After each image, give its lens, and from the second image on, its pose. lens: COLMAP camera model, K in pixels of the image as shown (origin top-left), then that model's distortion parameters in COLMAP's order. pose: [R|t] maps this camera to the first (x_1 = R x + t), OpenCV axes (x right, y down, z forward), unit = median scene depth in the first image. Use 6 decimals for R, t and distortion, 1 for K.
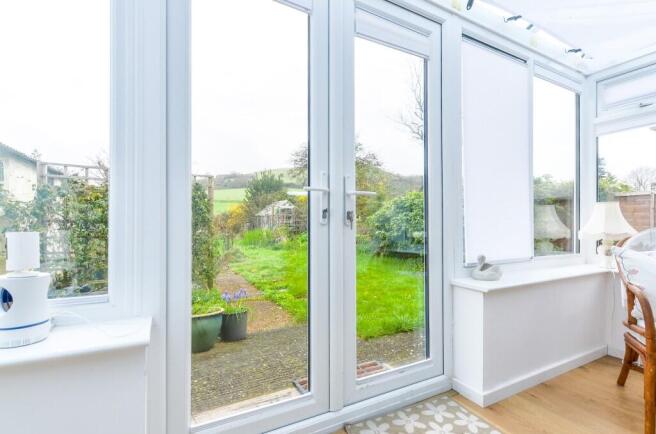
lens RADIAL K [[281.5, 0, 330.6], [0, 281.5, 220.2], [0, 0, 1]] dist [-0.000521, -0.001658]
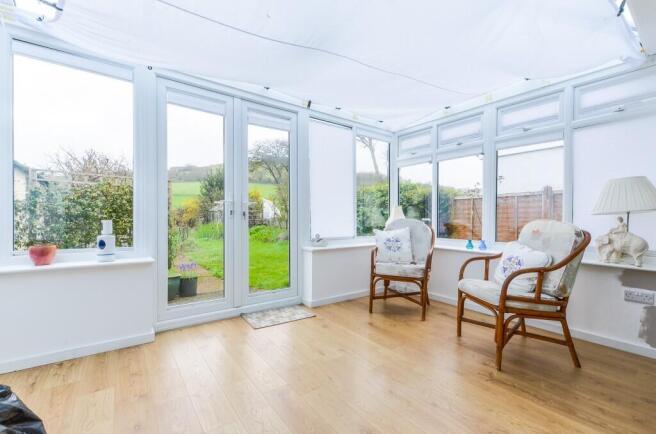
lens RADIAL K [[281.5, 0, 298.5], [0, 281.5, 217.4], [0, 0, 1]] dist [-0.000521, -0.001658]
pose [[0.999219, 0.002044, 0.039472, 0.263294], [-0.002375, 0.999962, 0.008350, -0.004983], [-0.039454, -0.008437, 0.999186, -0.736280]]
